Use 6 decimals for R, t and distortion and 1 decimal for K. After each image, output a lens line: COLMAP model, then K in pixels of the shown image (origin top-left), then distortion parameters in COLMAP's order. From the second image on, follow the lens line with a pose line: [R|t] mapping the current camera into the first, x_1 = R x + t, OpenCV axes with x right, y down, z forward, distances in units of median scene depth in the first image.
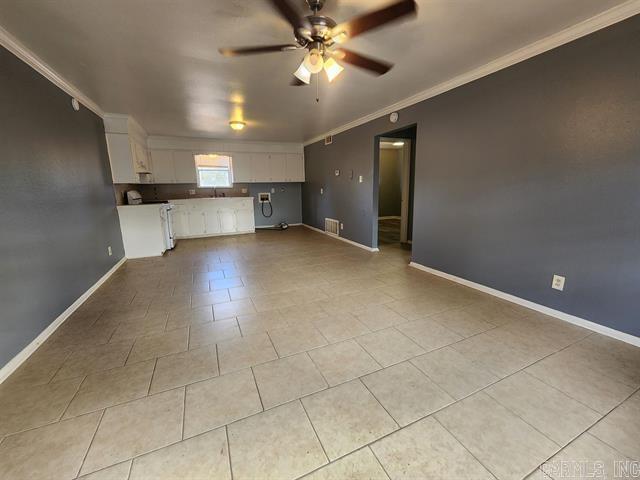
lens RADIAL K [[262.9, 0, 322.3], [0, 262.9, 239.5], [0, 0, 1]] dist [-0.003741, 0.000239]
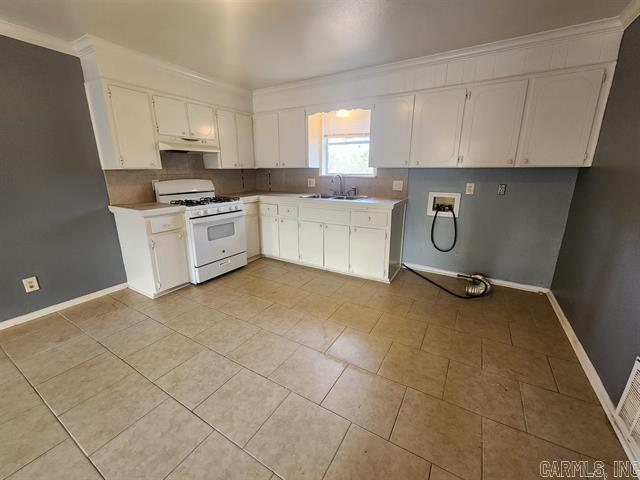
lens RADIAL K [[262.9, 0, 319.7], [0, 262.9, 237.6], [0, 0, 1]] dist [-0.003741, 0.000239]
pose [[0.581489, 0.222918, -0.782418, 0.001818], [-0.168001, 0.973902, 0.152616, -0.147880], [0.796019, 0.042702, 0.603763, 0.636725]]
